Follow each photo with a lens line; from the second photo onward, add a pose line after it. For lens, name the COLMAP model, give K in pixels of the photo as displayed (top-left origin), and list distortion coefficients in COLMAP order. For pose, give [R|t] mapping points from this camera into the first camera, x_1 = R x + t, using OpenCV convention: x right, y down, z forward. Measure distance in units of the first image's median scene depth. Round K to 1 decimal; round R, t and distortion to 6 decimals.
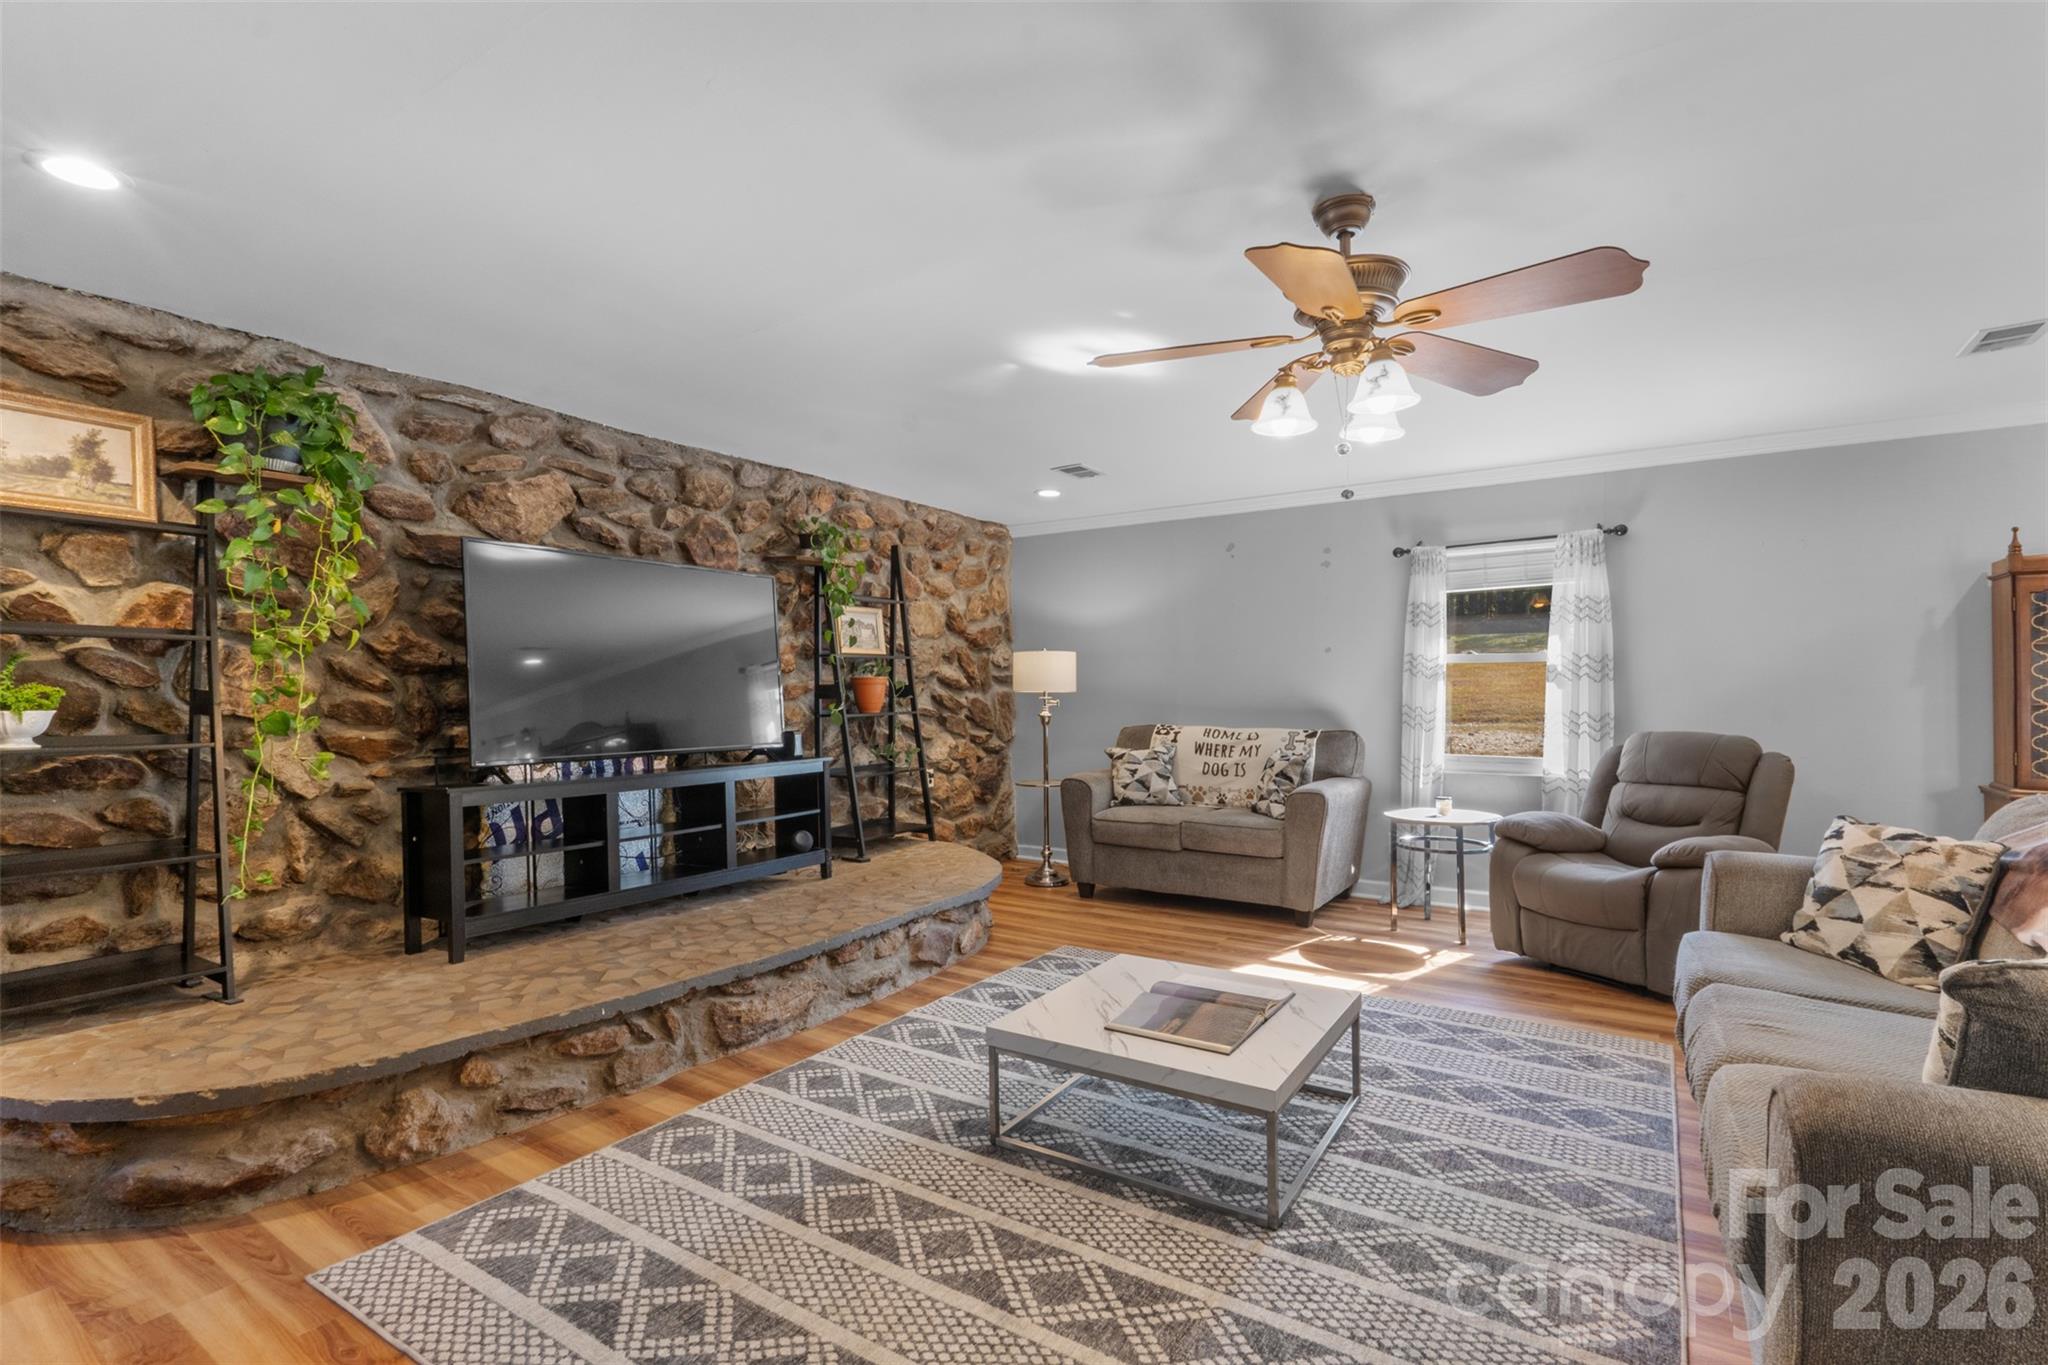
lens RADIAL K [[944.0, 0, 1021.0], [0, 944.0, 678.7], [0, 0, 1]] dist [-0.004064, 0.000041]
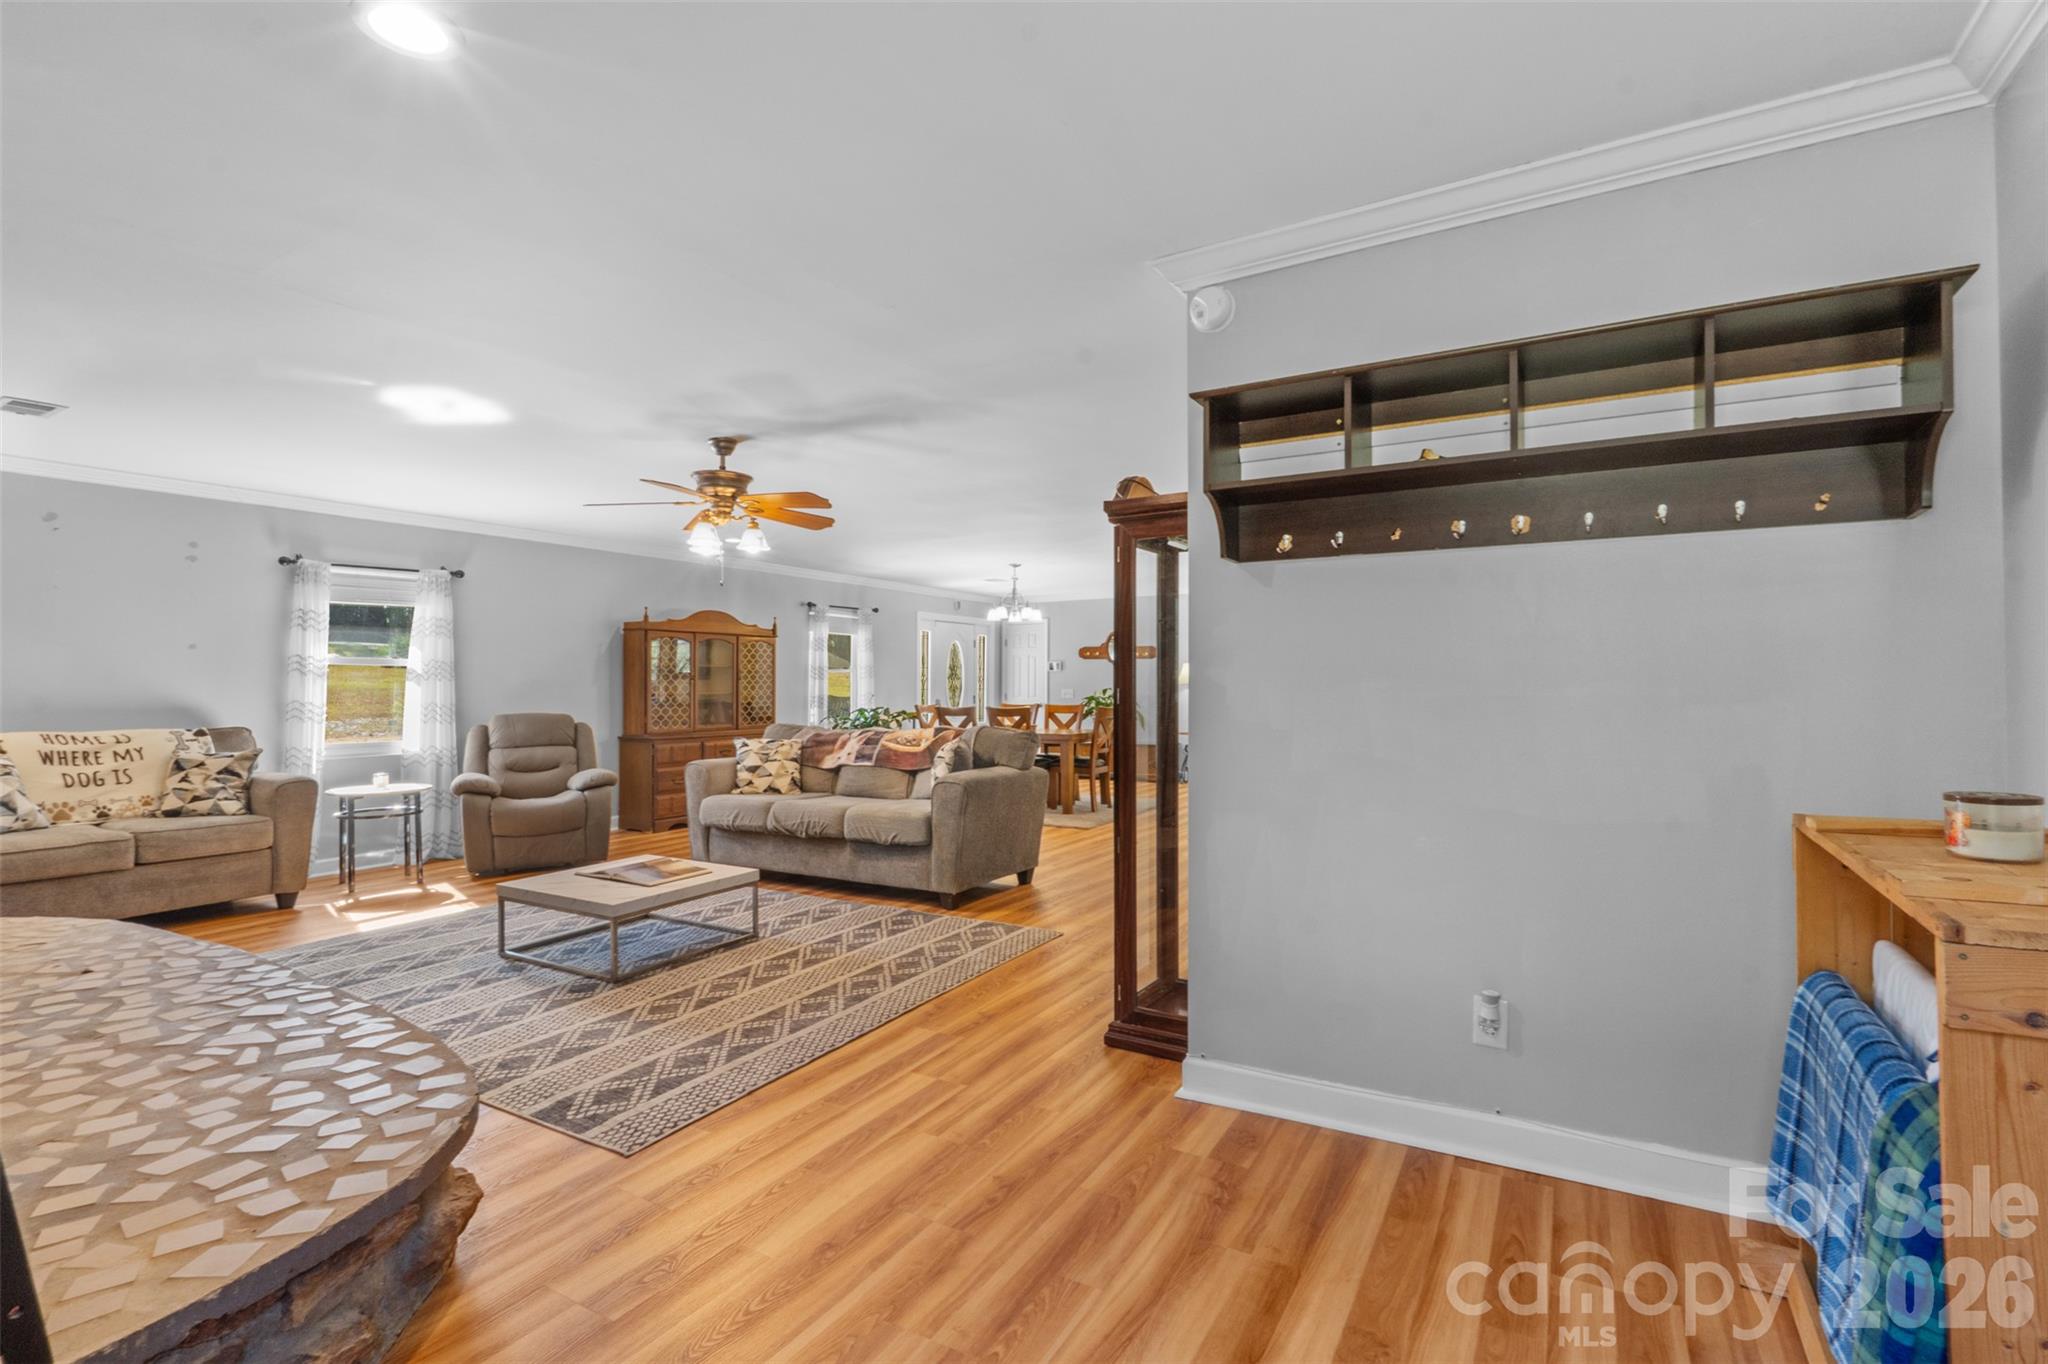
lens RADIAL K [[944.0, 0, 1036.1], [0, 944.0, 692.5], [0, 0, 1]] dist [-0.004064, 0.000041]
pose [[-0.065674, -0.002584, 0.997838, -0.976095], [-0.003486, 0.999991, 0.002360, 0.016218], [-0.997835, -0.003323, -0.065683, 0.268305]]
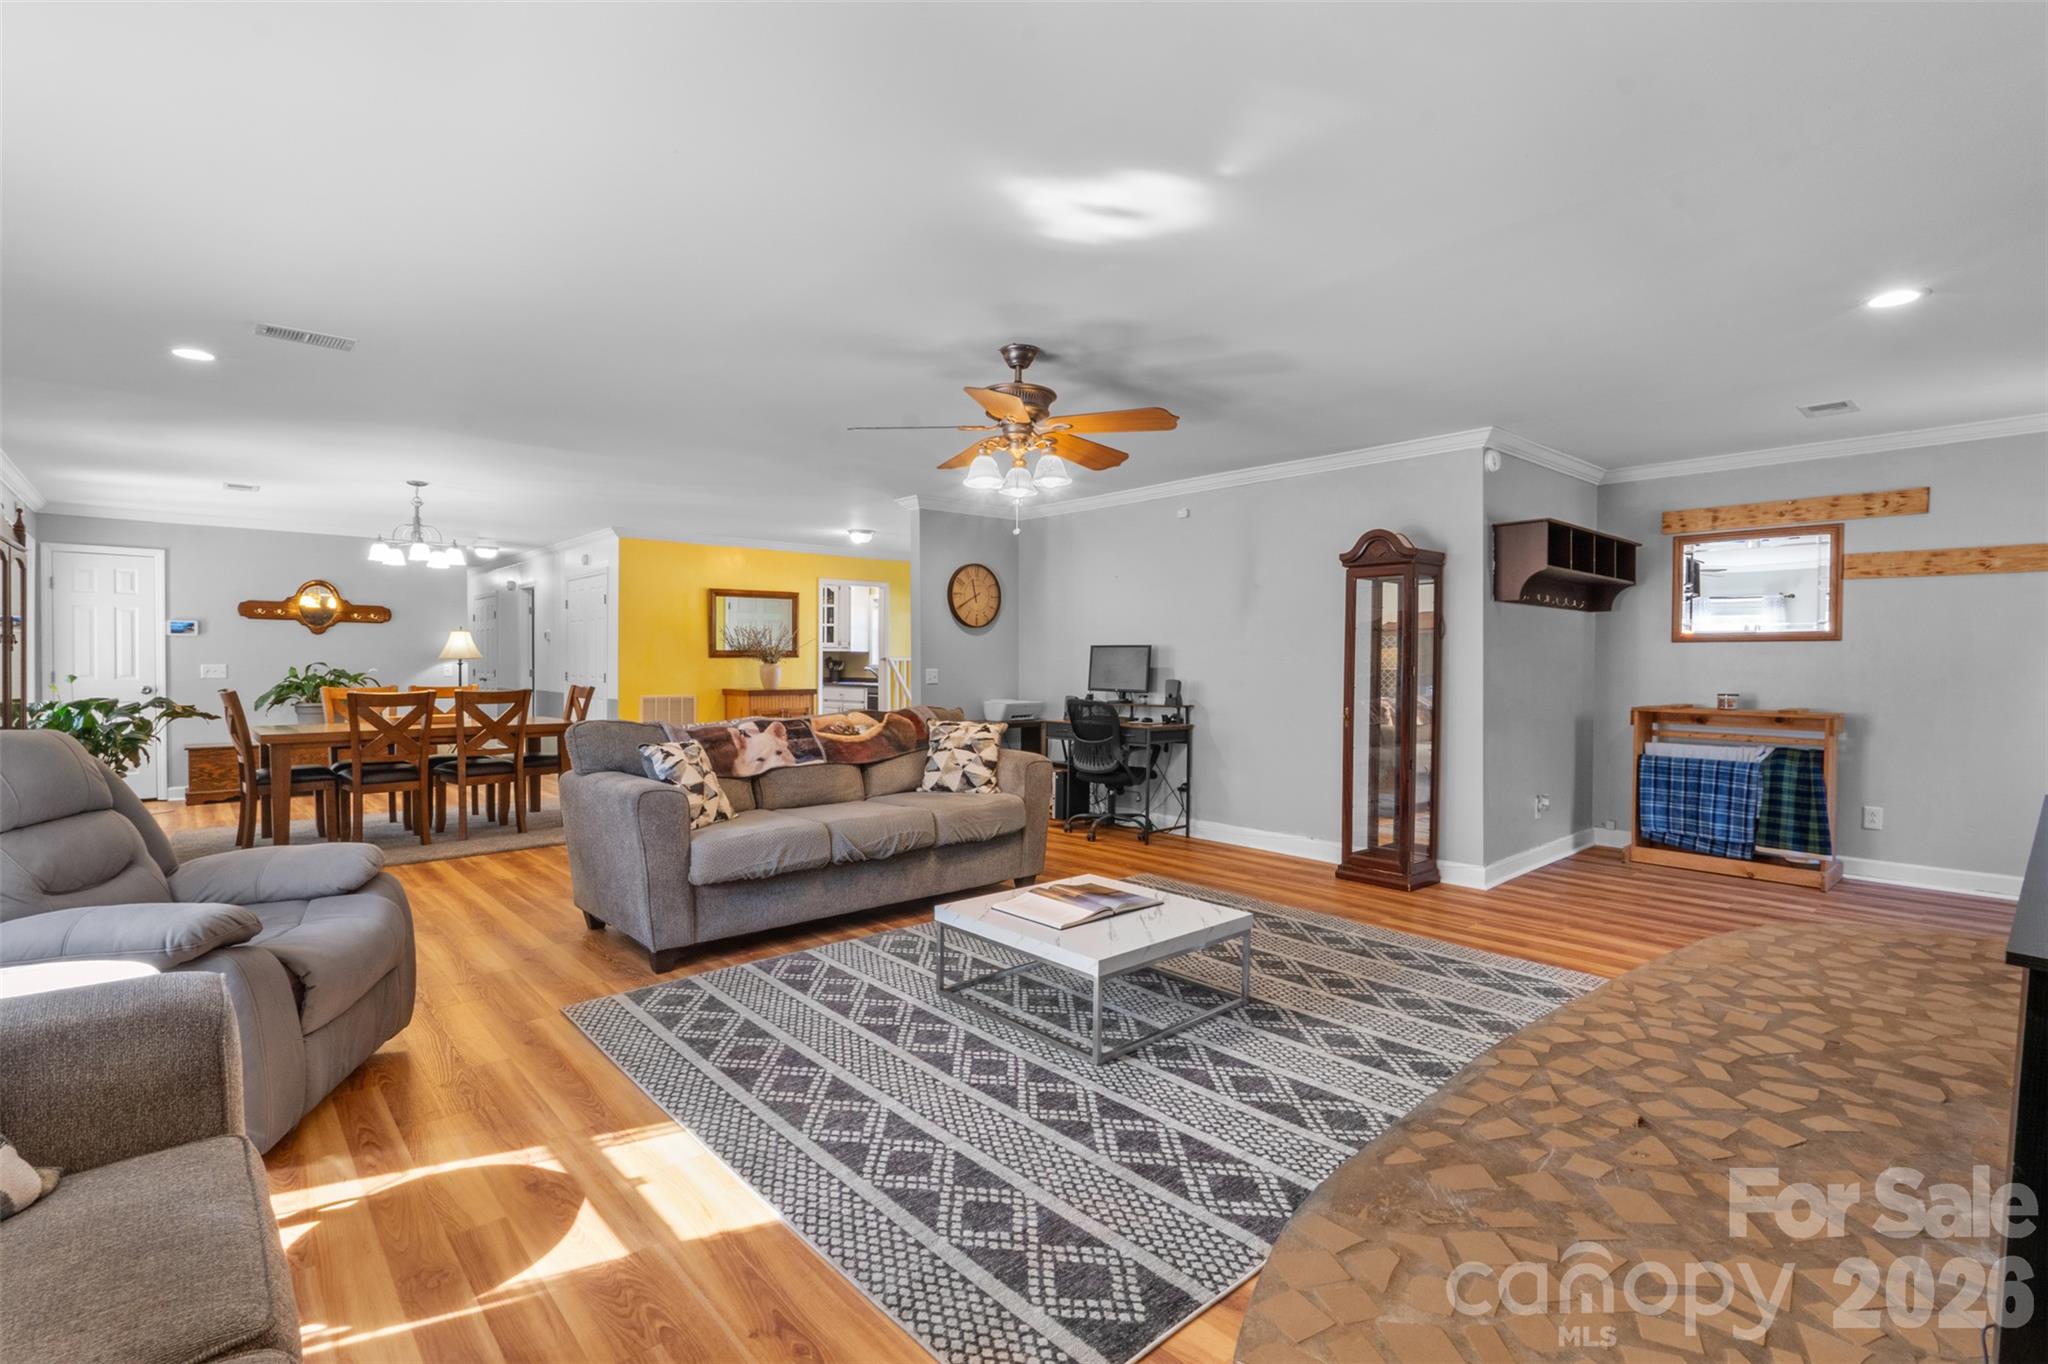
lens RADIAL K [[944.0, 0, 1021.4], [0, 944.0, 684.4], [0, 0, 1]] dist [-0.004064, 0.000041]
pose [[-0.968410, -0.005584, 0.249301, -0.031374], [-0.001078, 0.999834, 0.018208, 0.017026], [-0.249361, 0.017364, -0.968255, 1.454614]]
